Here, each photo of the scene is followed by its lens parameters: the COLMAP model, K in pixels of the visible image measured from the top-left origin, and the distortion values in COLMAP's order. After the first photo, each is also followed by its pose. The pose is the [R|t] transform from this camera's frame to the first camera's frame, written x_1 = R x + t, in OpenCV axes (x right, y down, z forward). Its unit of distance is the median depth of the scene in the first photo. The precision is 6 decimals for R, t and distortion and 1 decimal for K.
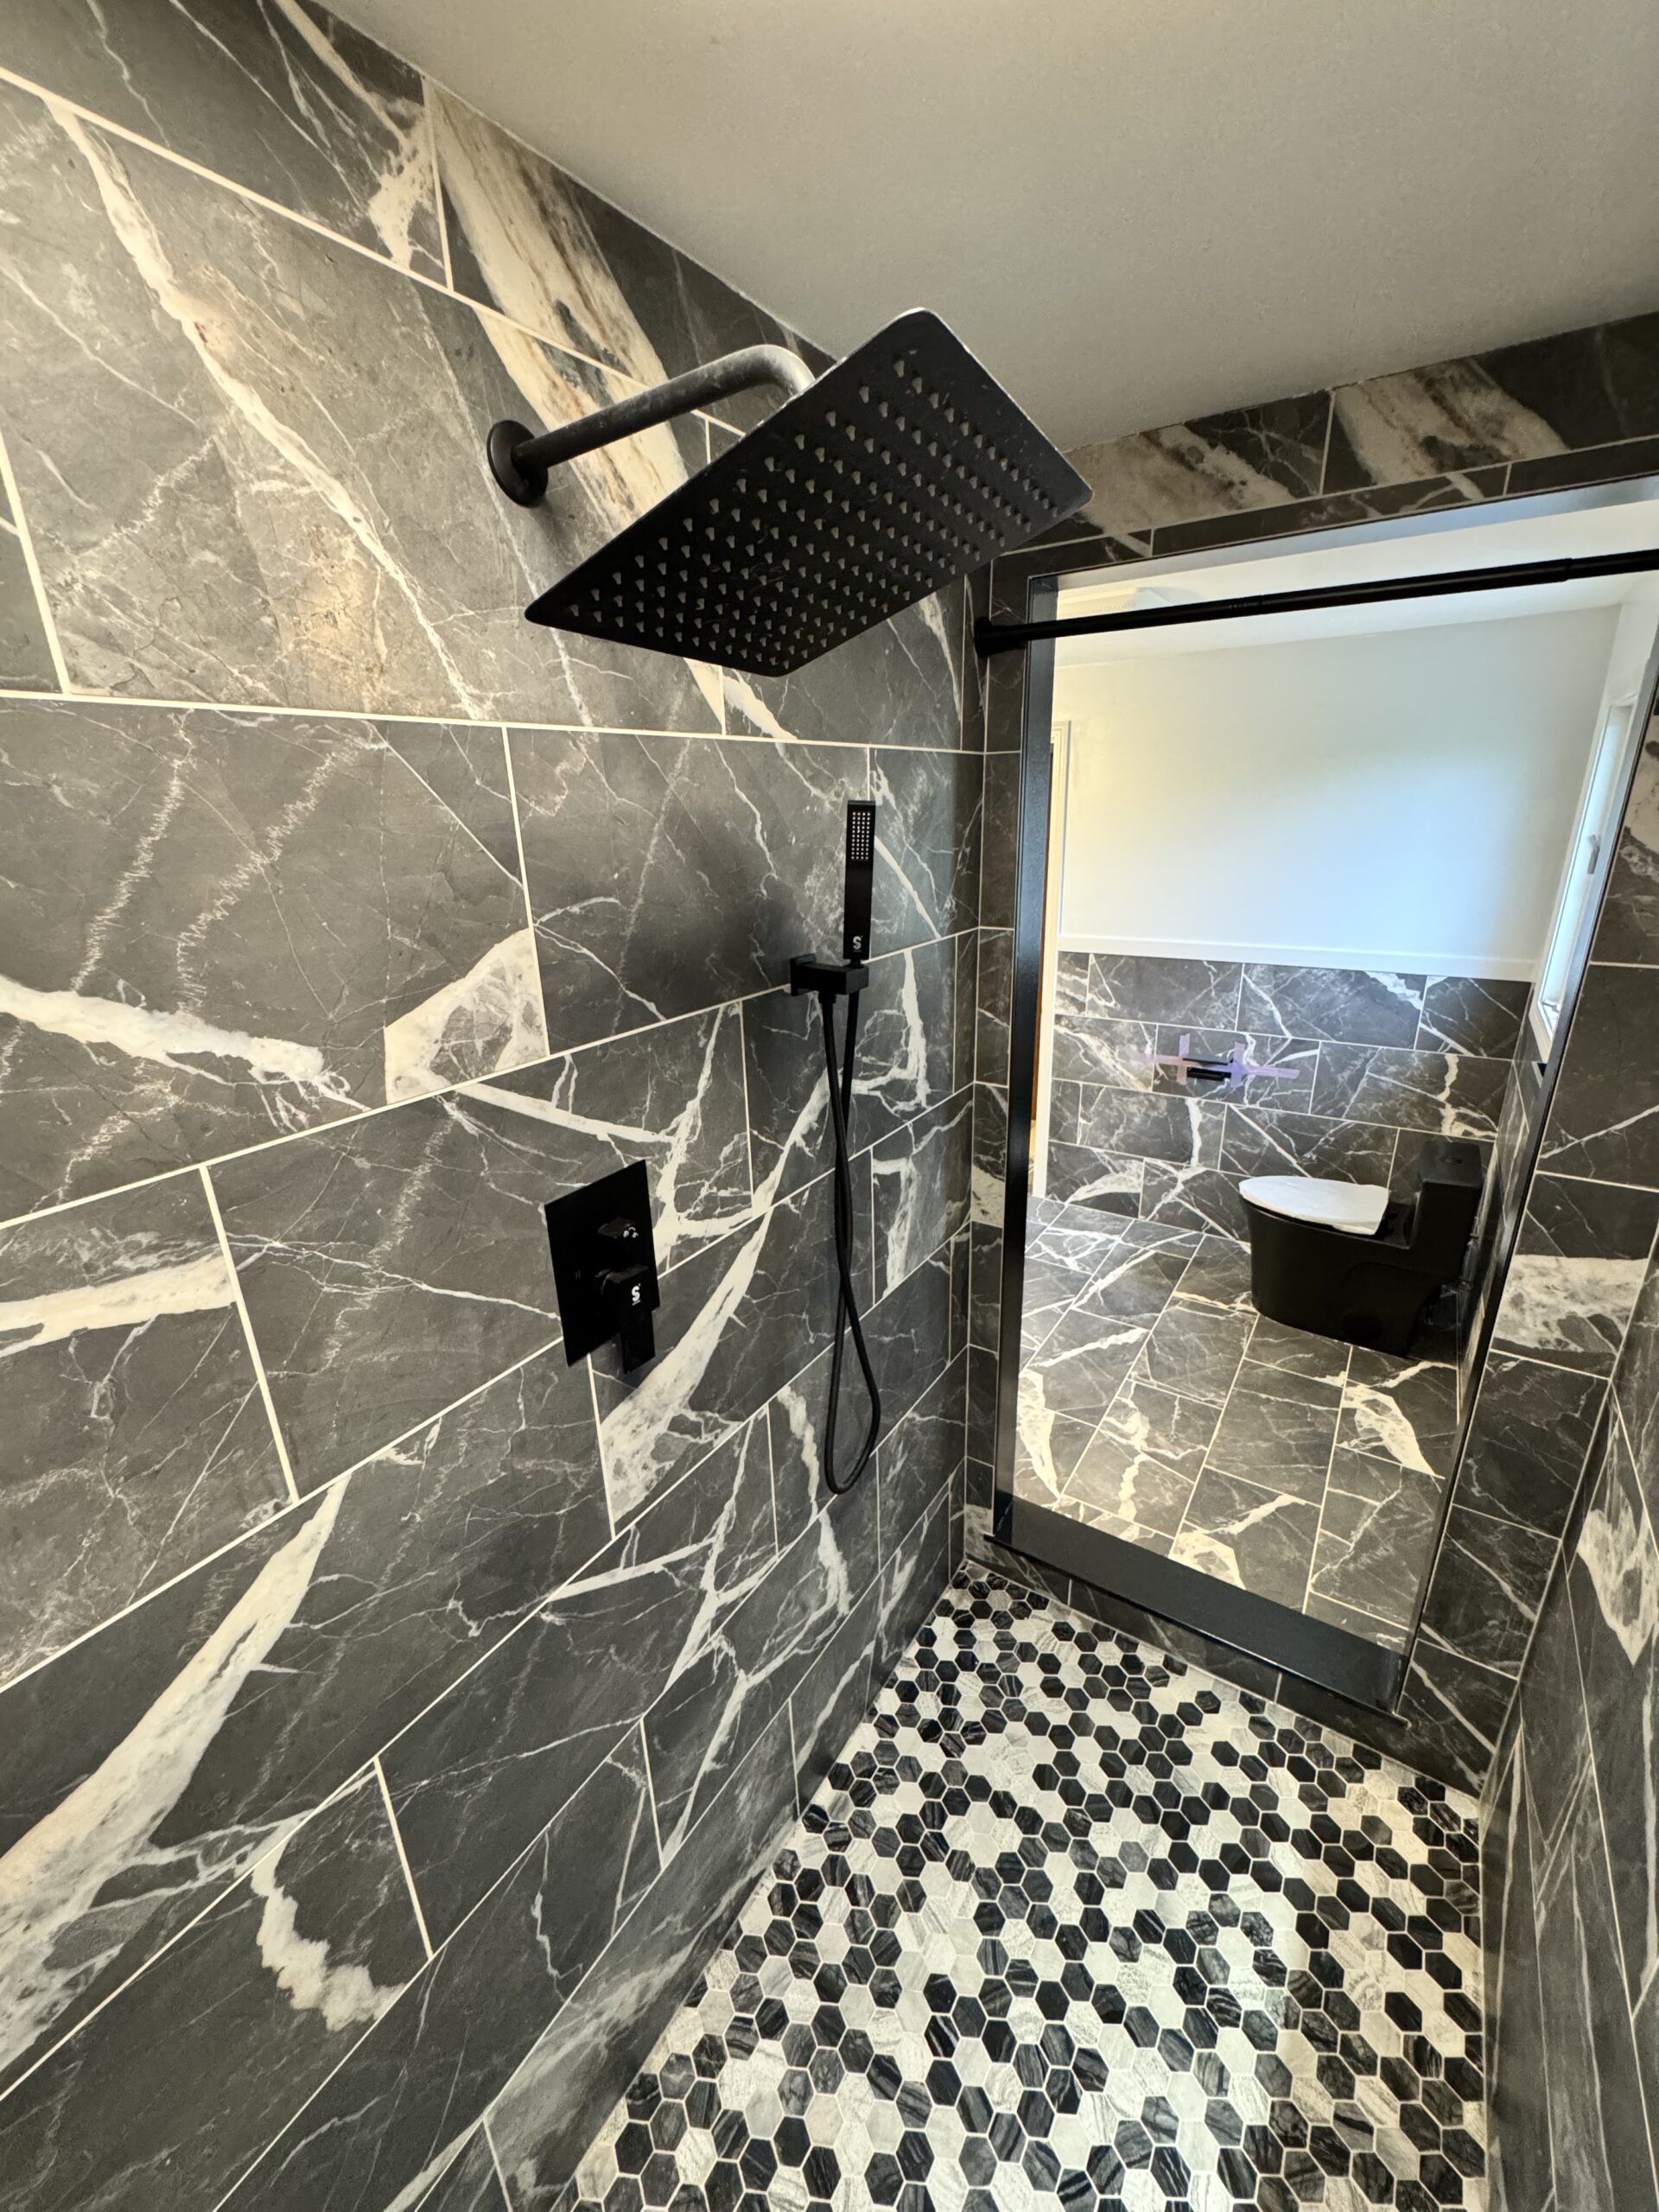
lens RADIAL K [[883.8, 0, 834.7], [0, 883.8, 1100.8], [0, 0, 1]] dist [-0.002269, -0.000283]
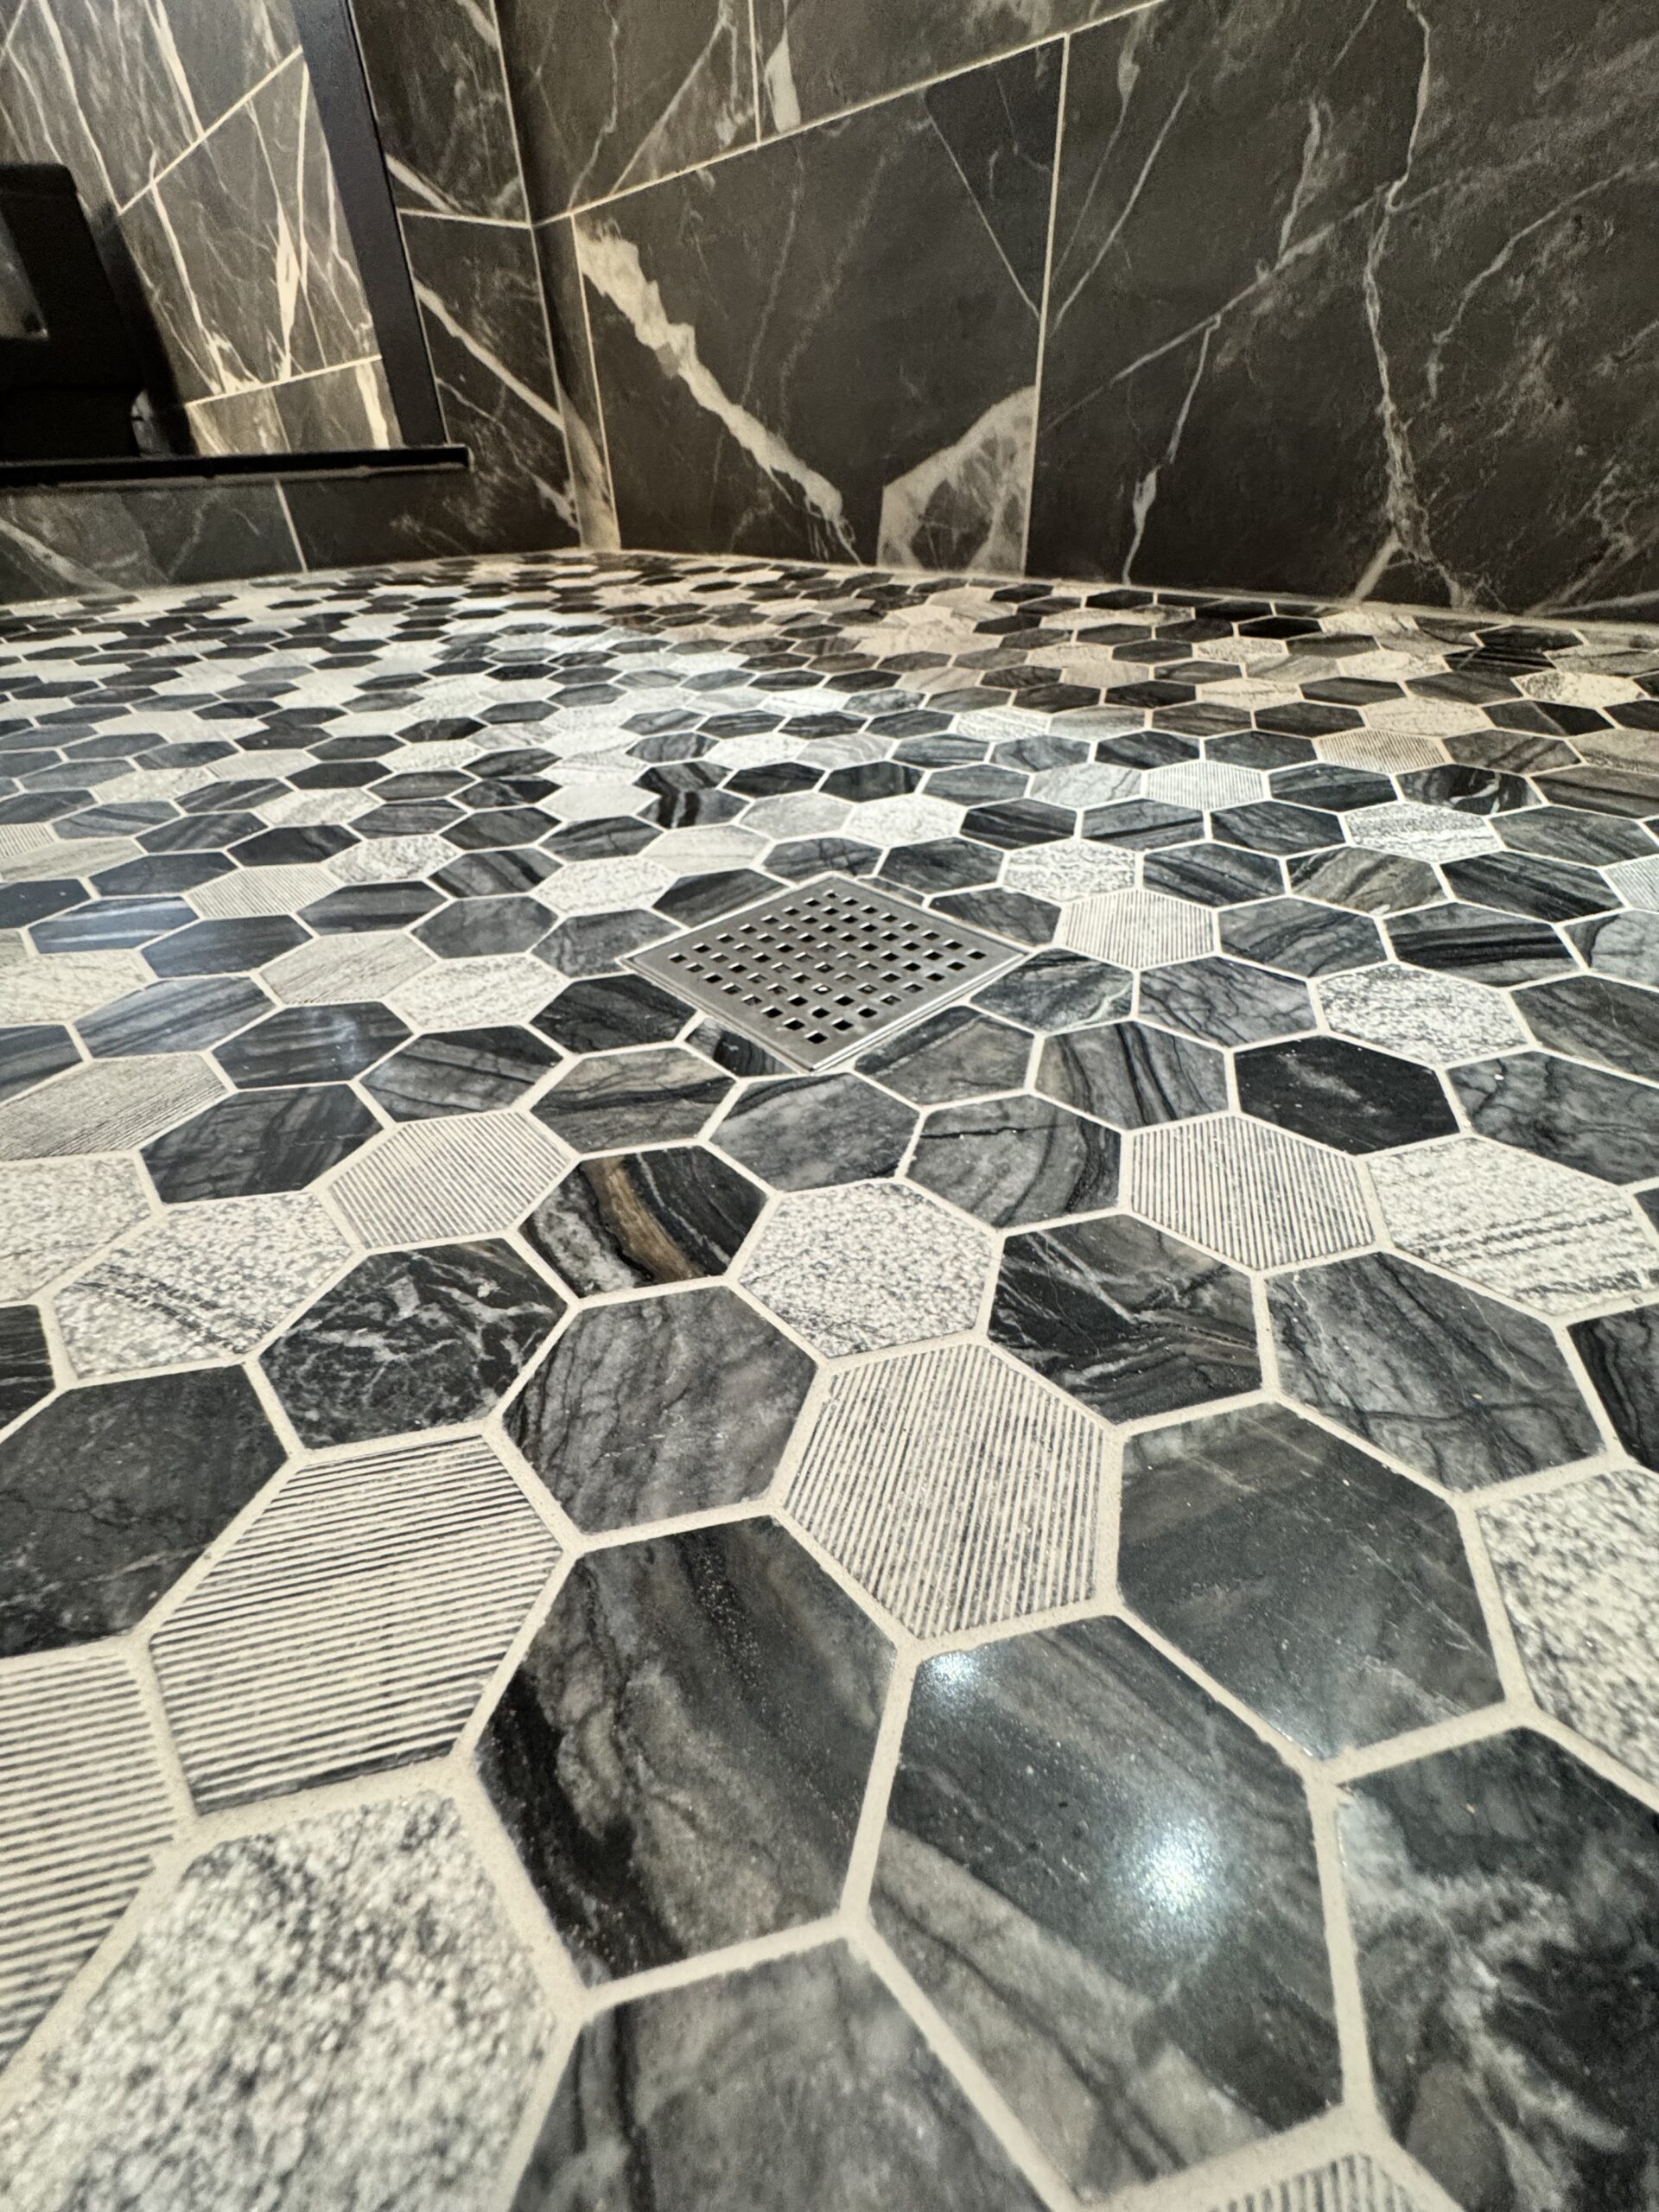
lens RADIAL K [[883.8, 0, 812.7], [0, 883.8, 1079.0], [0, 0, 1]] dist [-0.002269, -0.000283]
pose [[0.234242, -0.557244, 0.796624, -0.045276], [0.337875, 0.815005, 0.470751, 0.985034], [-0.911576, 0.158889, 0.379187, 0.700462]]
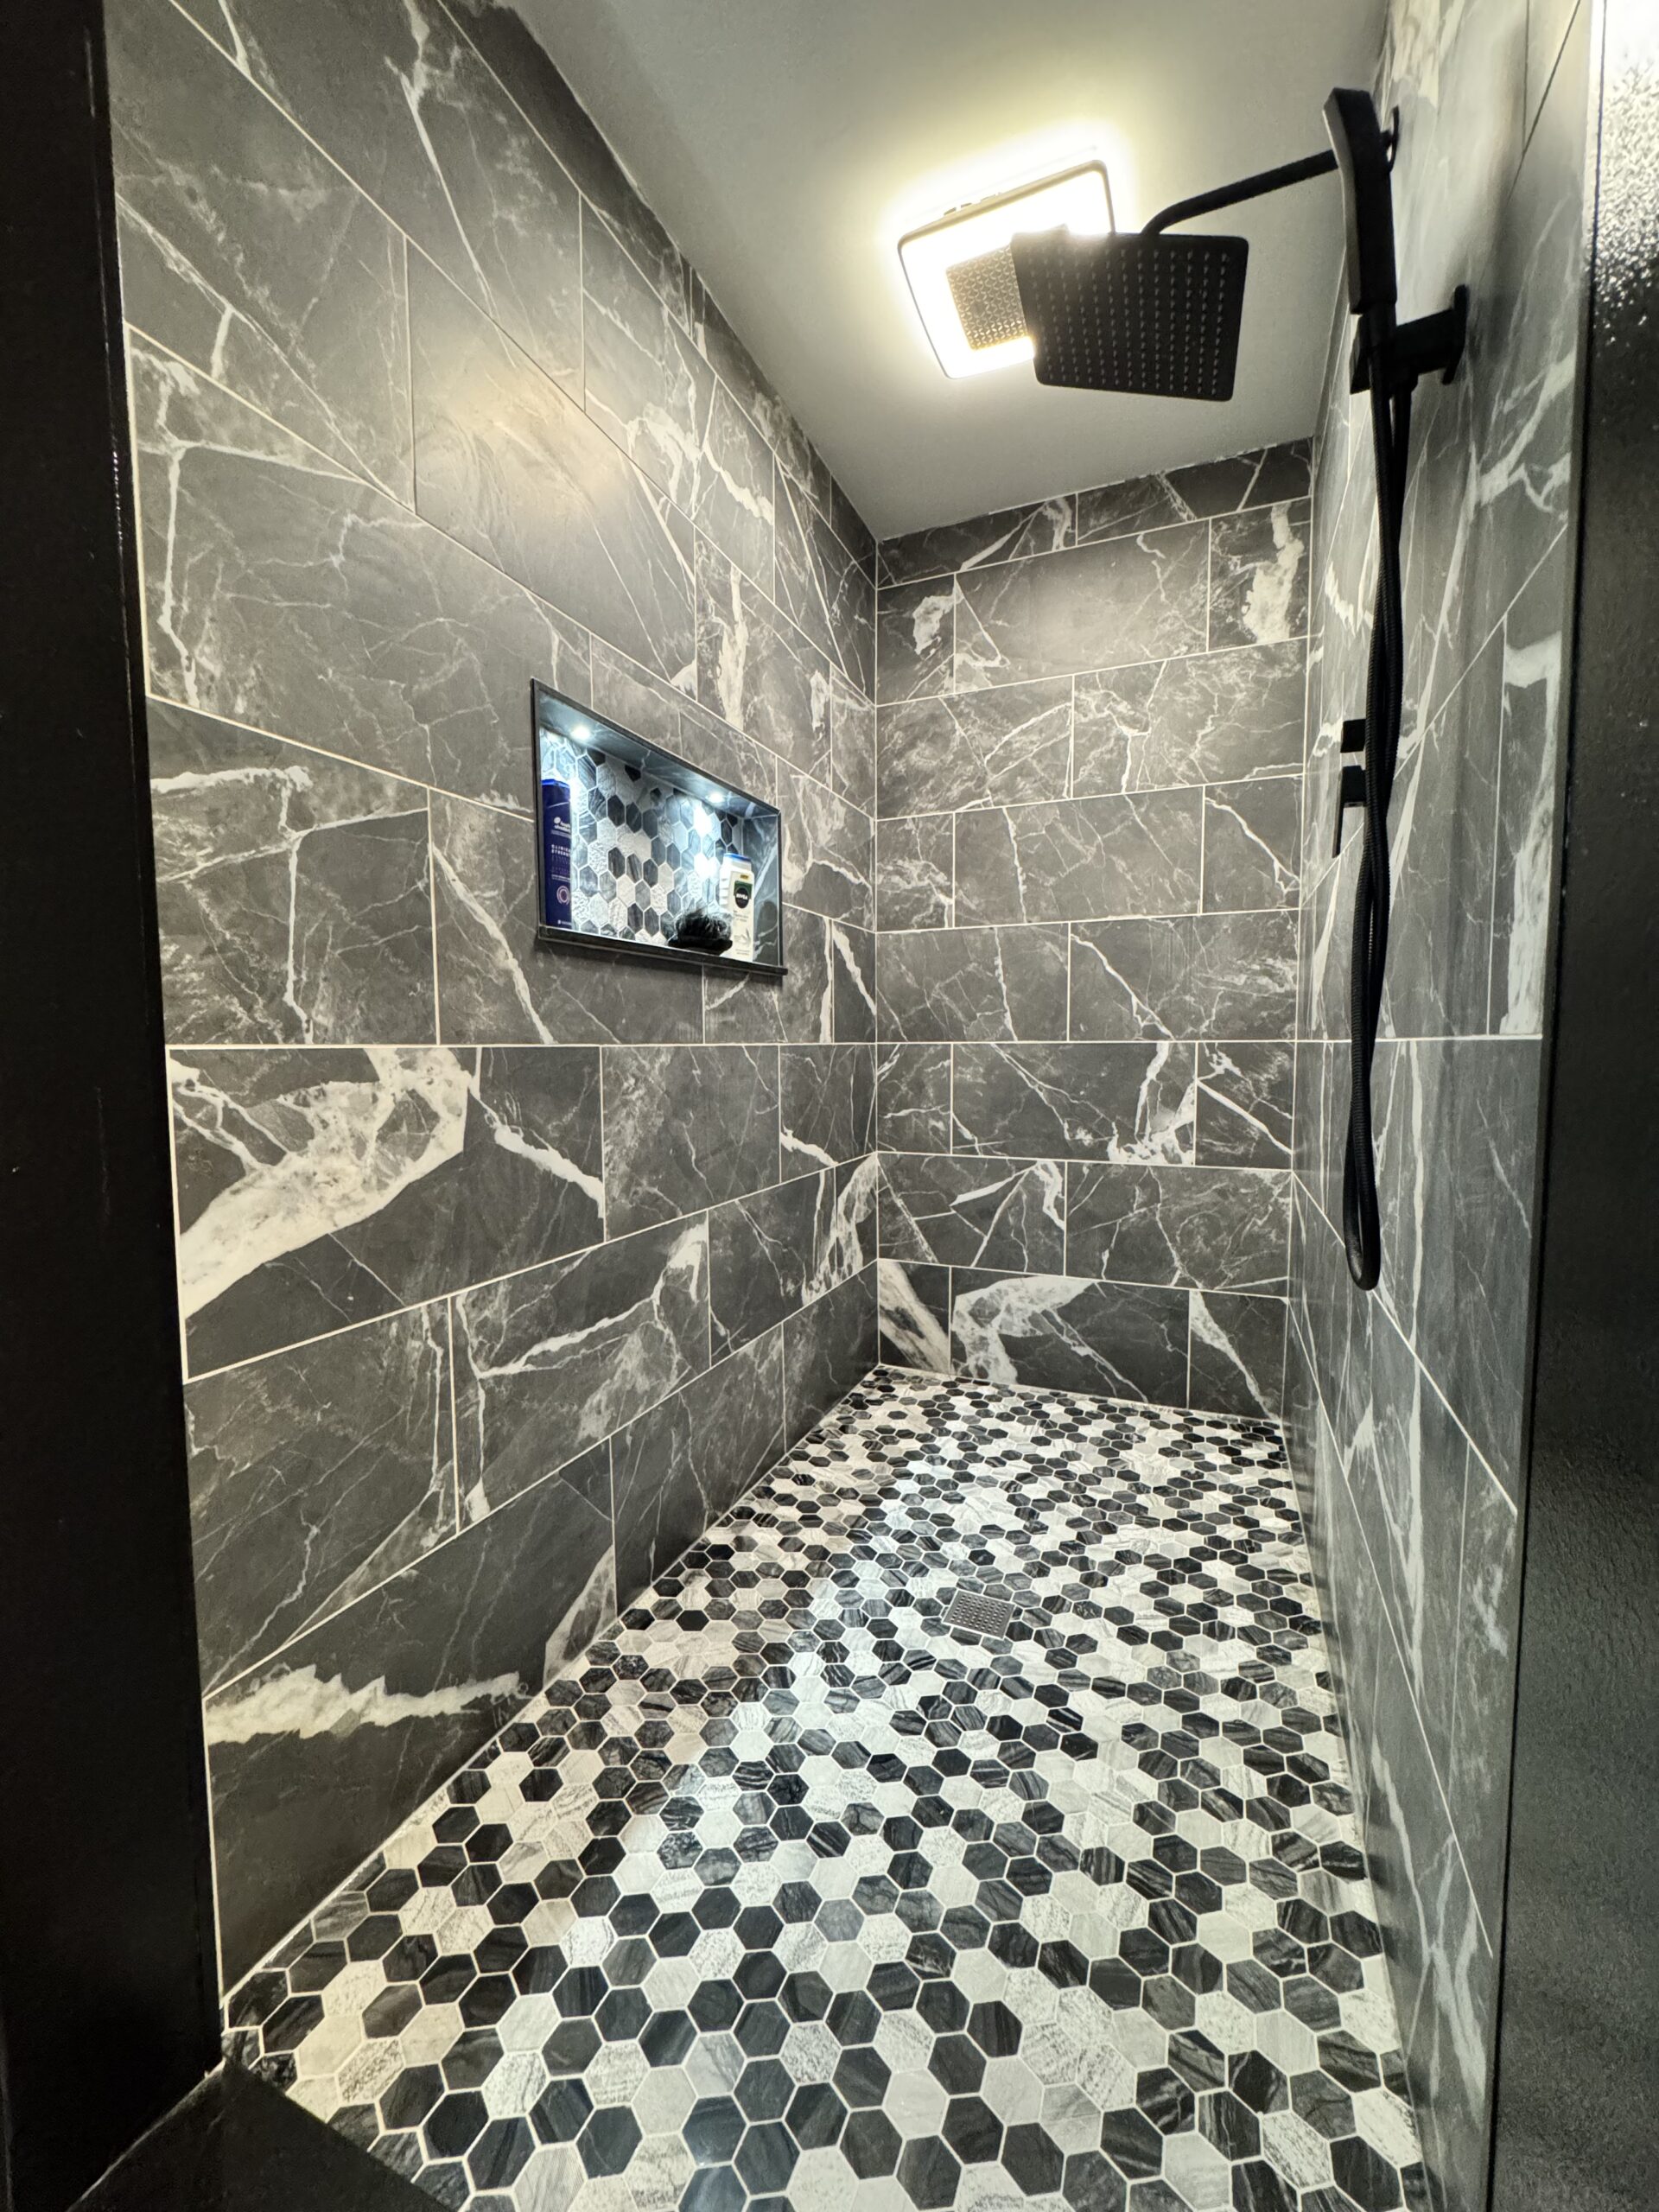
lens RADIAL K [[883.8, 0, 831.5], [0, 883.8, 1111.0], [0, 0, 1]] dist [-0.002269, -0.000283]
pose [[-0.983828, 0.043948, -0.173639, 0.463259], [-0.027273, 0.921370, 0.387728, 0.120030], [0.177026, 0.386193, -0.905272, 1.453012]]
